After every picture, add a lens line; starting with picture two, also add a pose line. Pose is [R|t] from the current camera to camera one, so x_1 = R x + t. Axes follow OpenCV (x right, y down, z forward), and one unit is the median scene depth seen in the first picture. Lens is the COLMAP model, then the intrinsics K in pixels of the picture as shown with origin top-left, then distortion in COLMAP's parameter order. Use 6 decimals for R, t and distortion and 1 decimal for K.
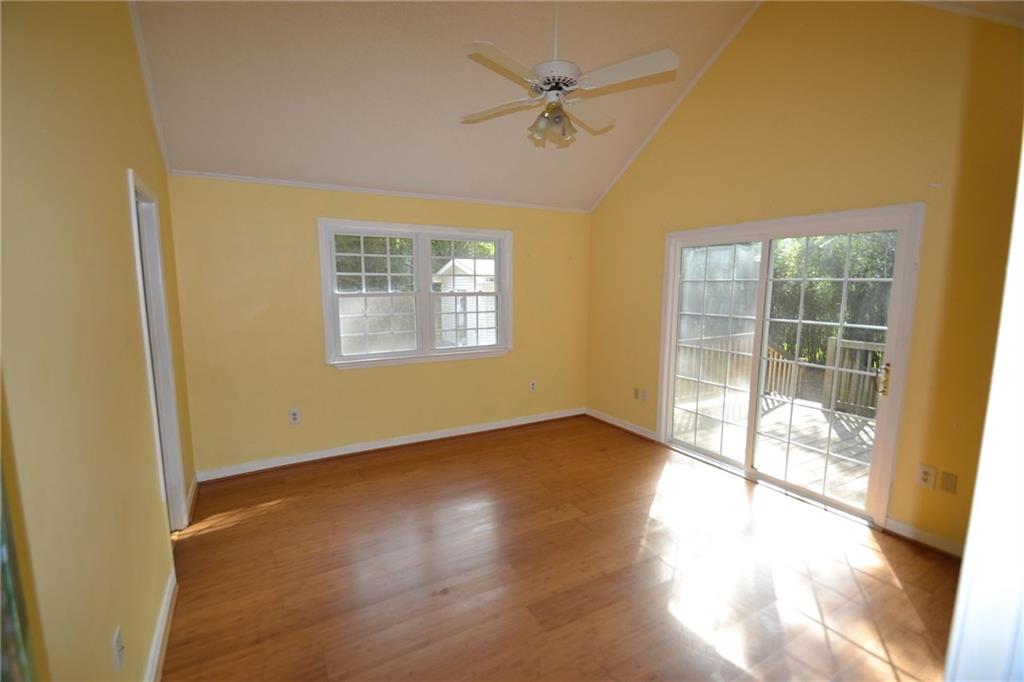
lens RADIAL K [[459.2, 0, 509.5], [0, 459.2, 345.7], [0, 0, 1]] dist [-0.003996, -0.002295]
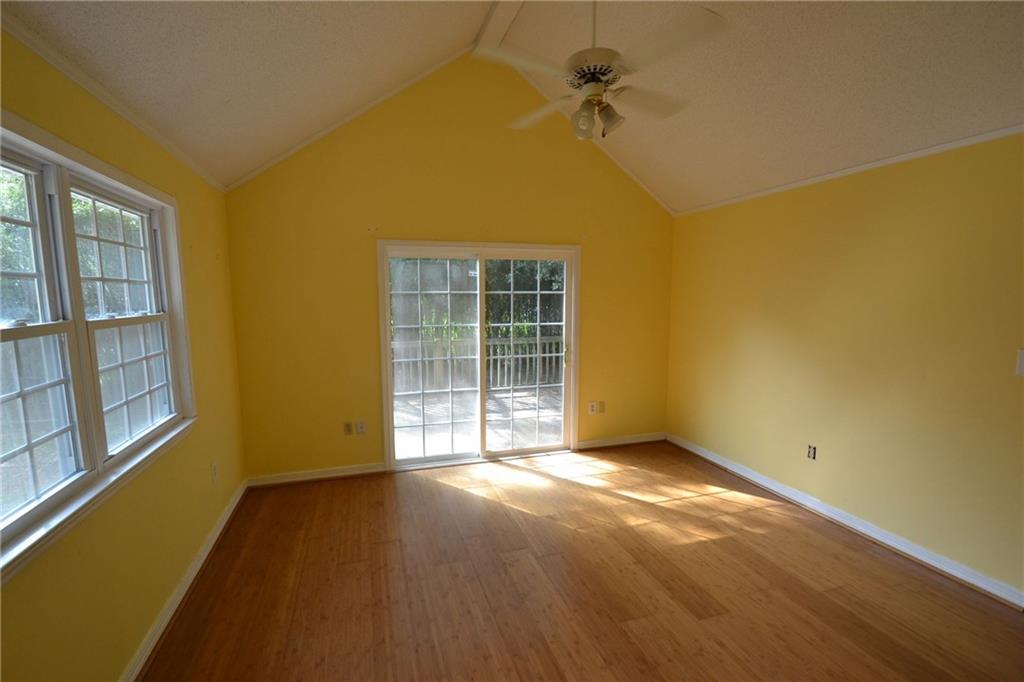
lens RADIAL K [[459.2, 0, 511.9], [0, 459.2, 347.3], [0, 0, 1]] dist [-0.003996, -0.002295]
pose [[0.193881, -0.122718, 0.973319, -0.572359], [0.124870, 0.987162, 0.099590, -0.108028], [-0.973046, 0.102229, 0.206716, 0.661537]]
